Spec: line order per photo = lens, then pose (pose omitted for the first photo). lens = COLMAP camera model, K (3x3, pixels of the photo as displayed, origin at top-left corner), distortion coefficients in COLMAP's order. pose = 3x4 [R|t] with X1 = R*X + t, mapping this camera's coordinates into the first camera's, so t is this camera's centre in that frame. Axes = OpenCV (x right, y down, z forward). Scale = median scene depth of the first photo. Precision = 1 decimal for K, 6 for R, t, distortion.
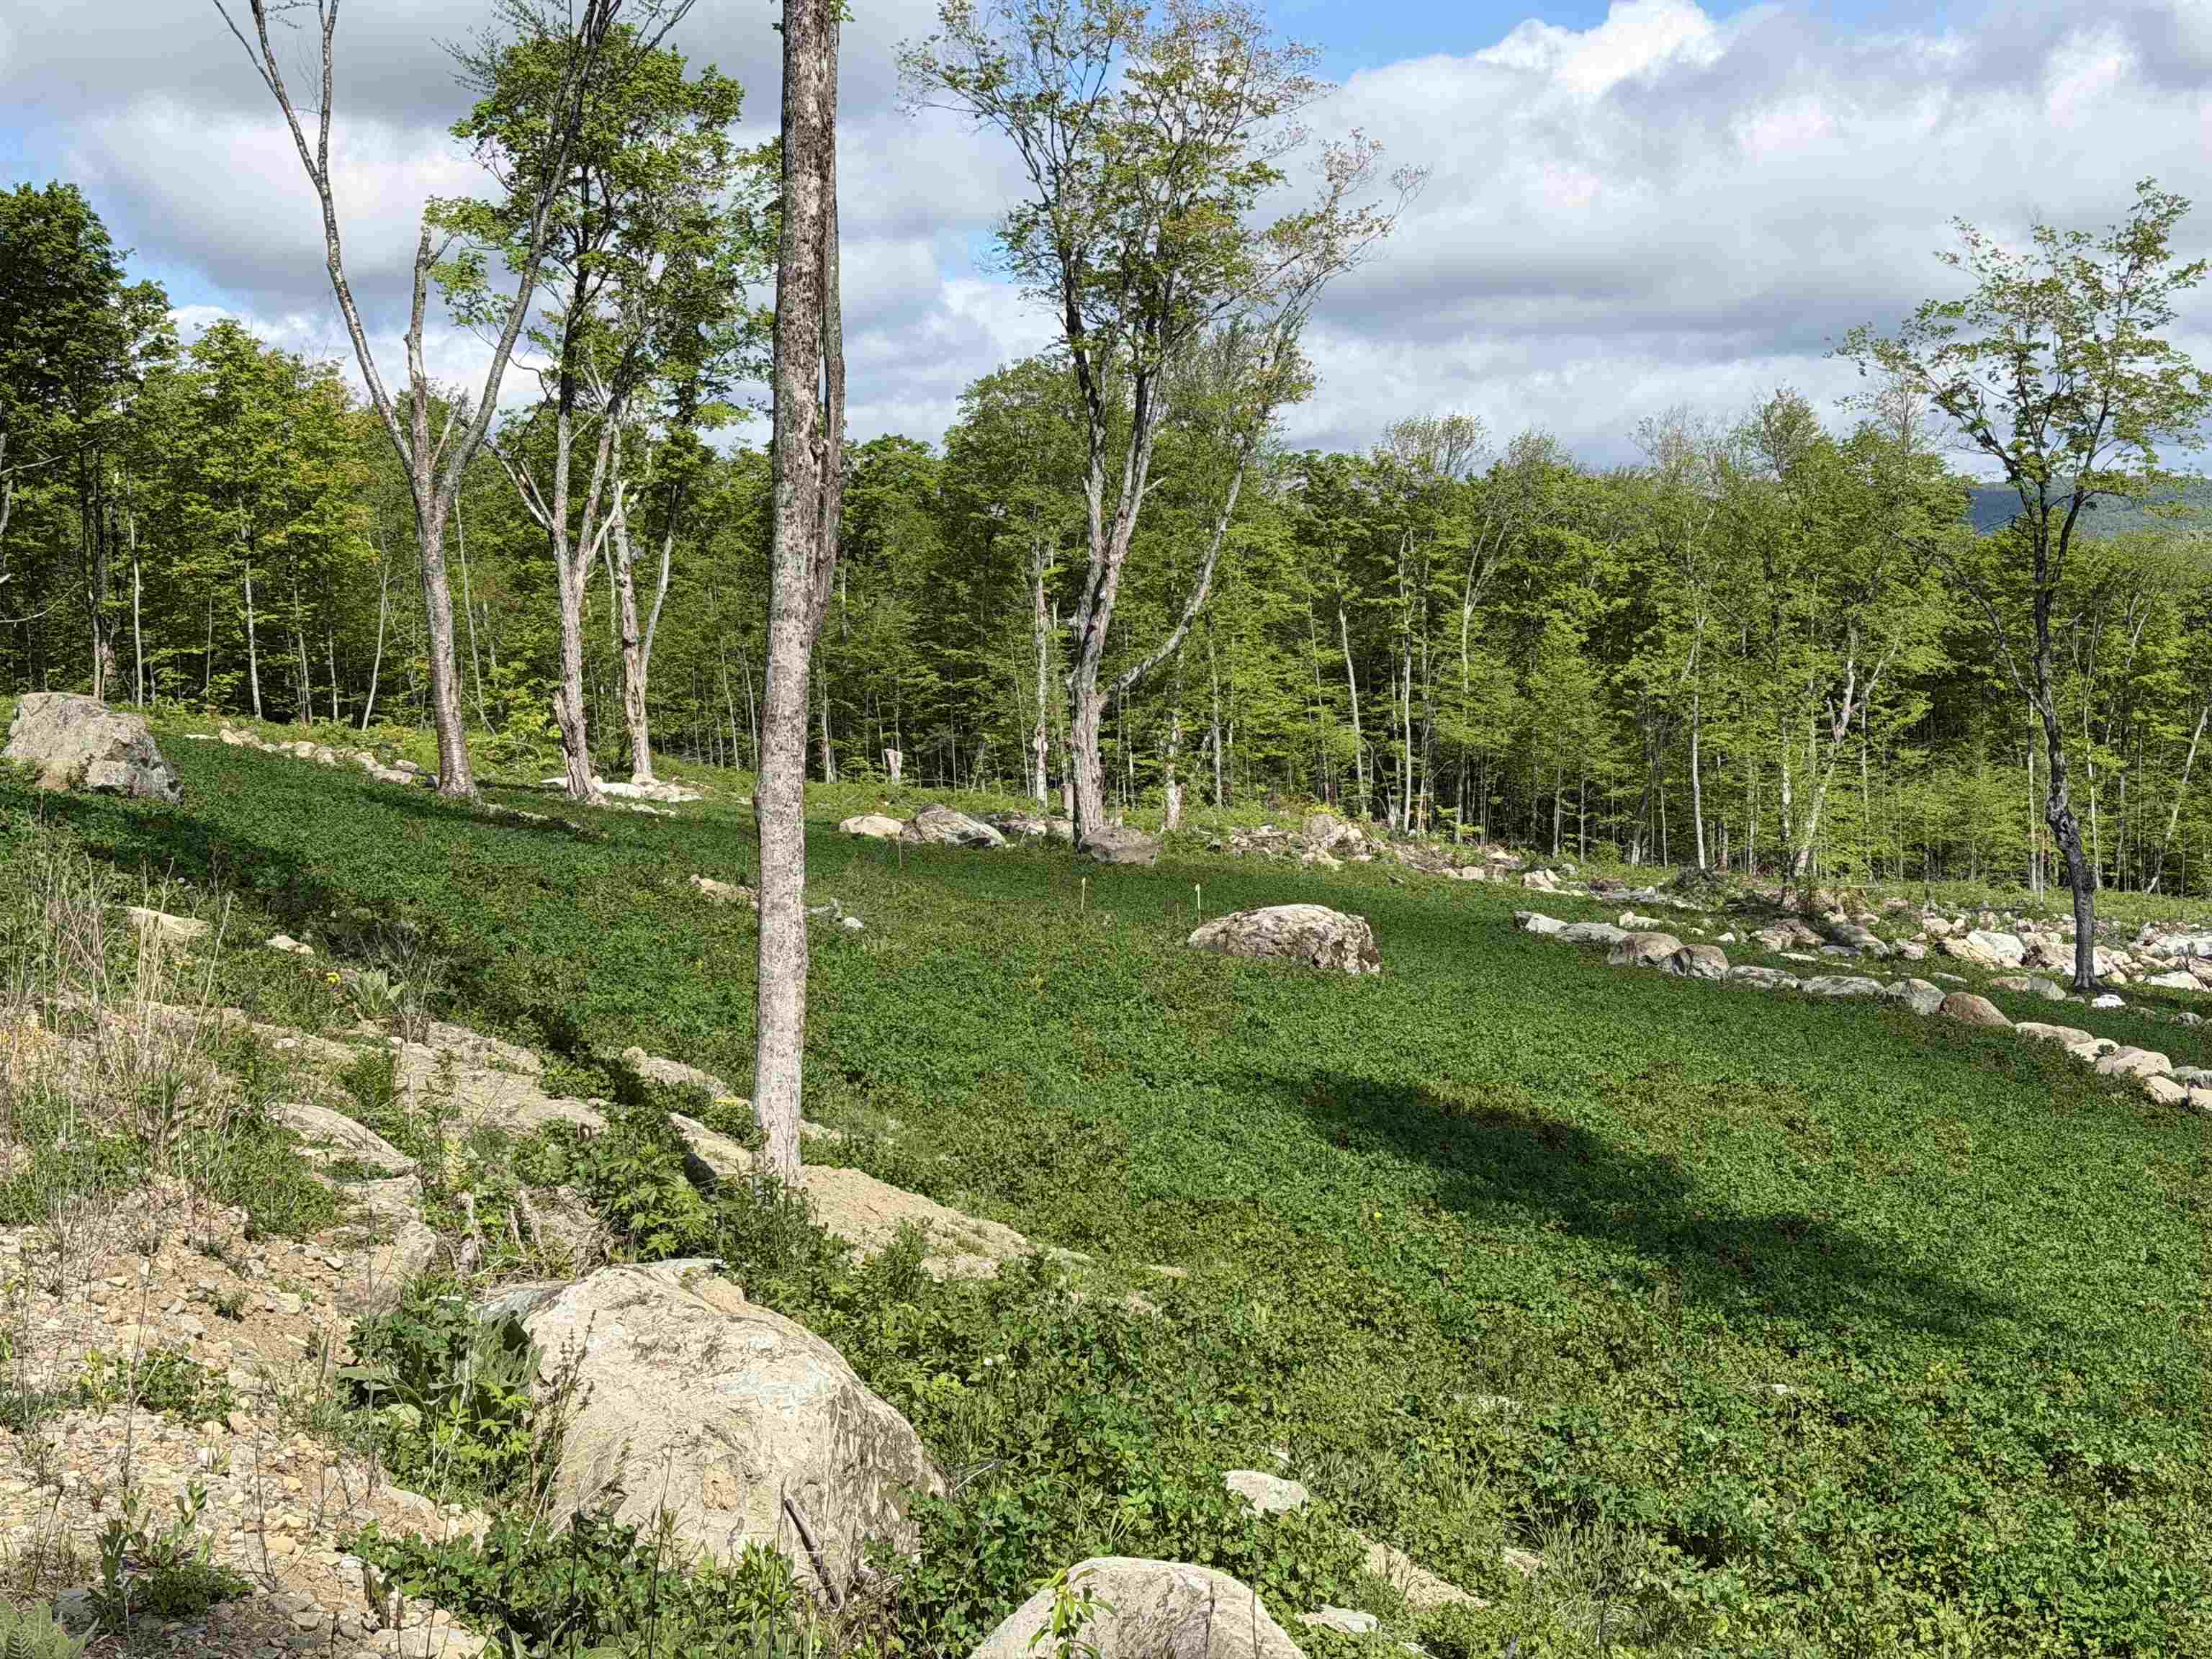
lens RADIAL K [[3059.6, 0, 1145.2], [0, 3059.6, 826.8], [0, 0, 1]] dist [0.137433, -0.174696]
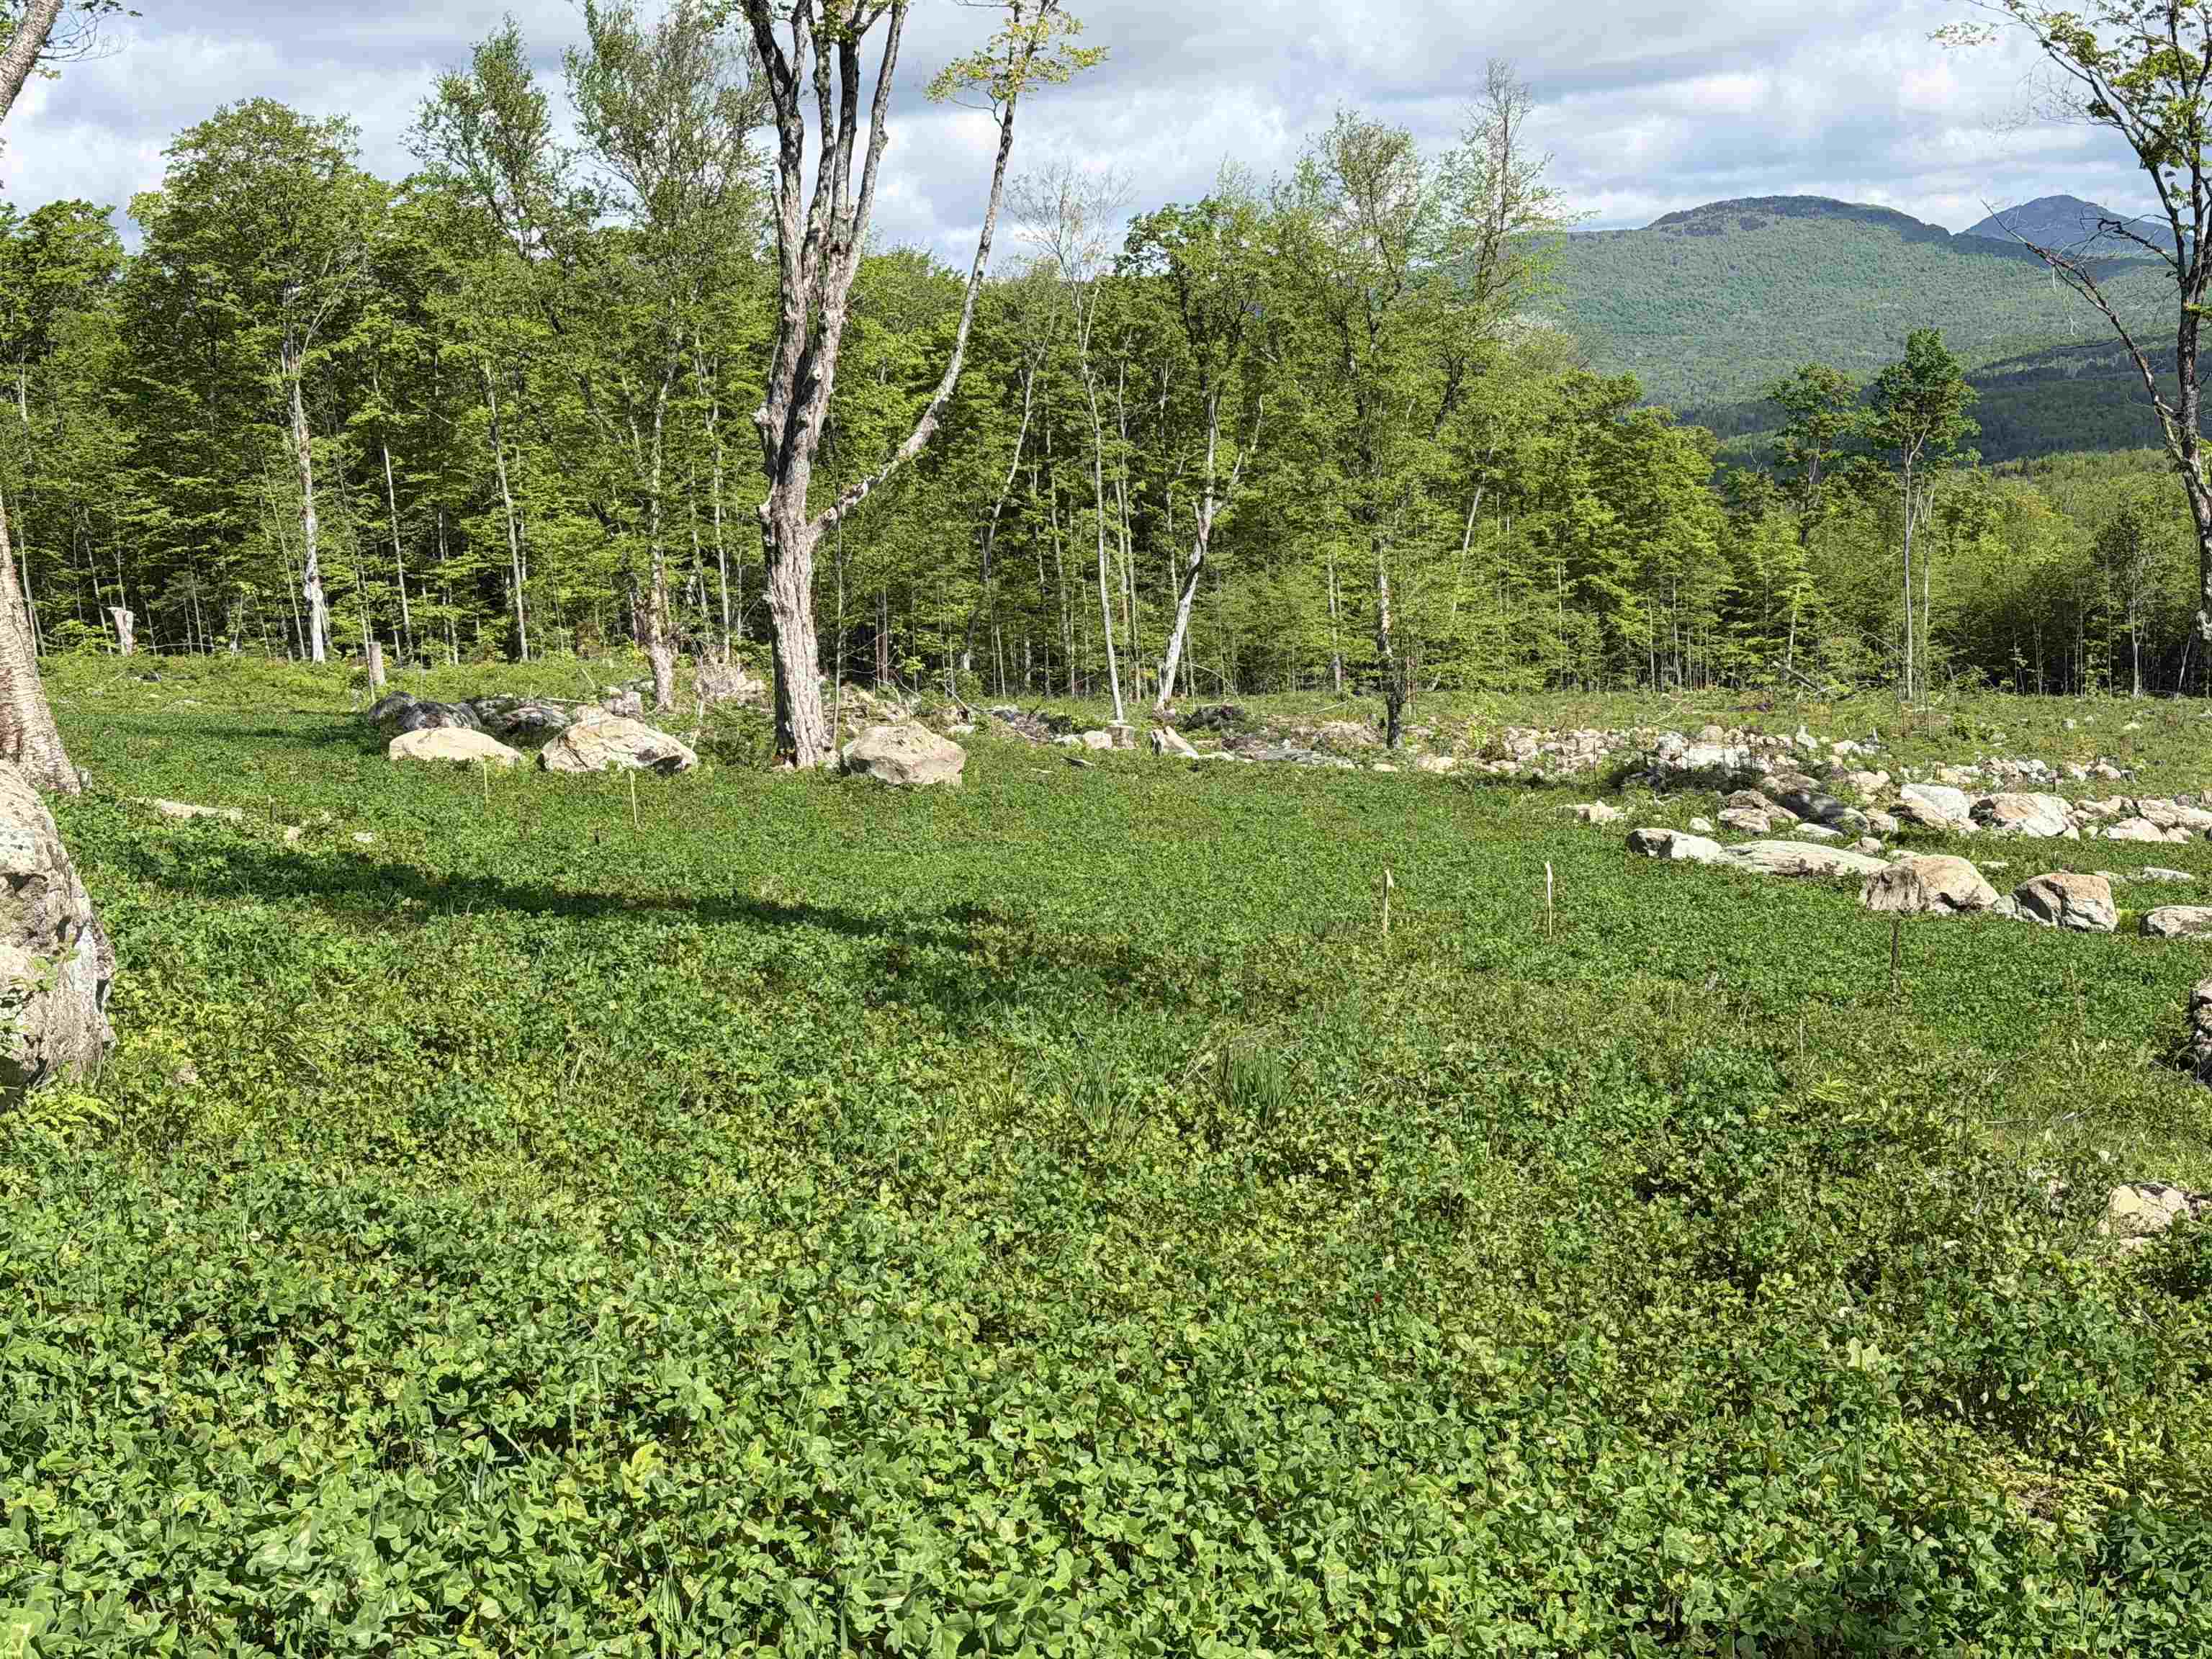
lens RADIAL K [[3059.6, 0, 1145.2], [0, 3059.6, 826.8], [0, 0, 1]] dist [0.137433, -0.174696]
pose [[0.951668, -0.072885, 0.298354, -0.149018], [0.054646, 0.996116, 0.069036, -0.020405], [-0.302227, -0.049396, 0.951955, 0.343117]]
